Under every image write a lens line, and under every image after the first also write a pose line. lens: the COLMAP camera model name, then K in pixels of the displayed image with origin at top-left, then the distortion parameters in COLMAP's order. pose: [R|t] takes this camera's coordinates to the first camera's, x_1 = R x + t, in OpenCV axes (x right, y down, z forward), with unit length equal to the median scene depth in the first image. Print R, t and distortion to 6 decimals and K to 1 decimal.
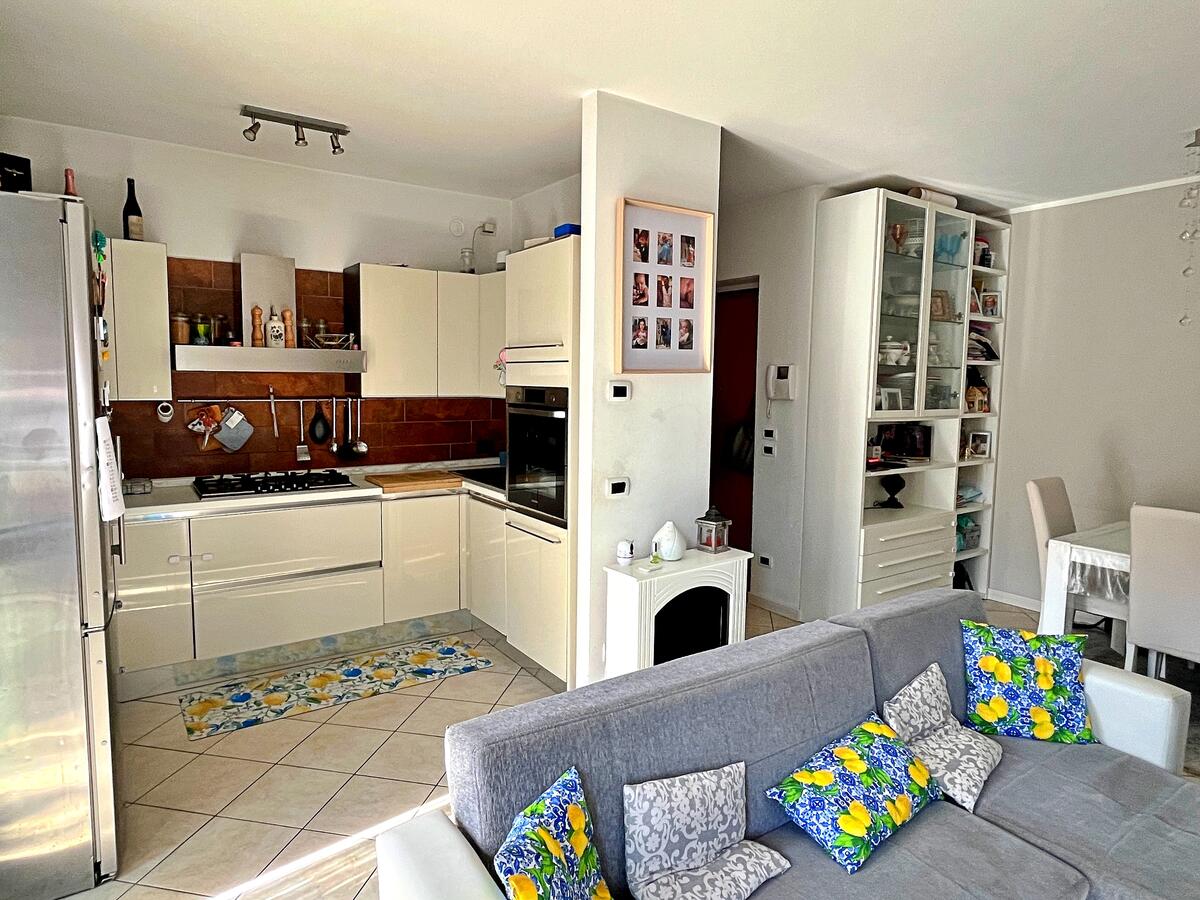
lens RADIAL K [[708.4, 0, 603.7], [0, 708.4, 437.3], [0, 0, 1]] dist [-0.001816, -0.000290]
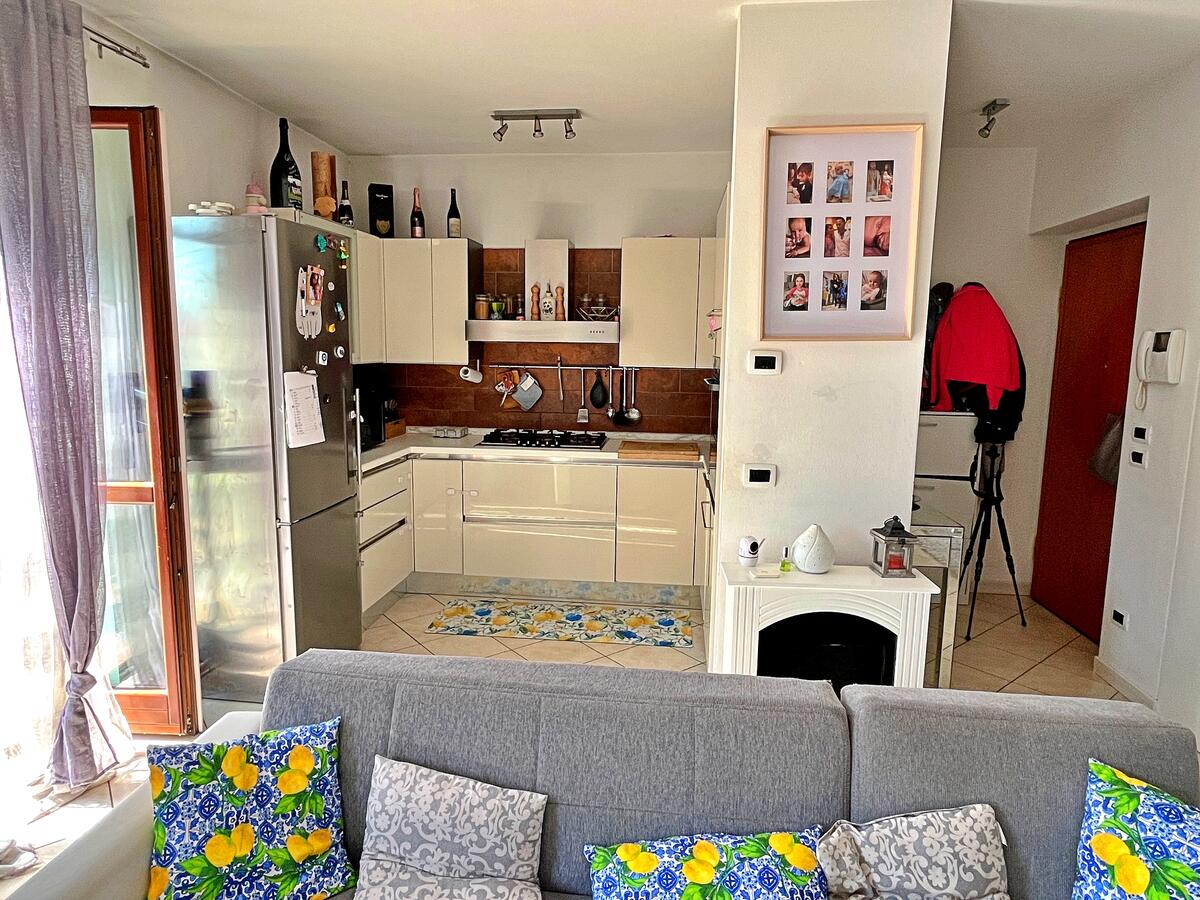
lens RADIAL K [[712.4, 0, 600.1], [0, 712.4, 439.0], [0, 0, 1]] dist [-0.001334, -0.001971]
pose [[0.753418, 0.084813, -0.652049, 0.420546], [-0.061568, 0.996389, 0.058462, -0.010983], [0.654653, -0.003901, 0.755920, 0.220346]]
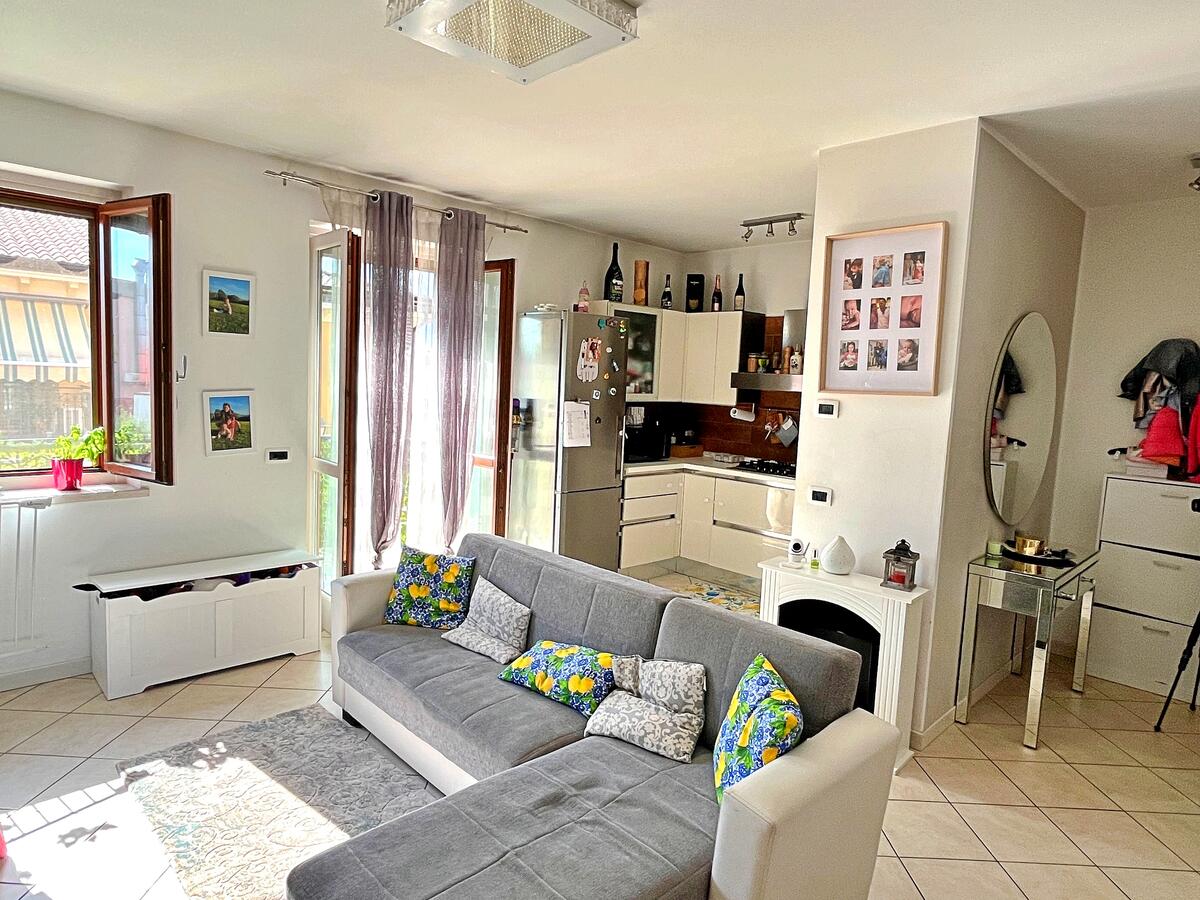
lens RADIAL K [[717.3, 0, 594.7], [0, 717.3, 440.9], [0, 0, 1]] dist [0.000988, -0.002507]
pose [[0.160731, 0.081943, -0.983591, 1.029758], [-0.129879, 0.989638, 0.061223, -0.035884], [0.978415, 0.117907, 0.169709, 0.446506]]
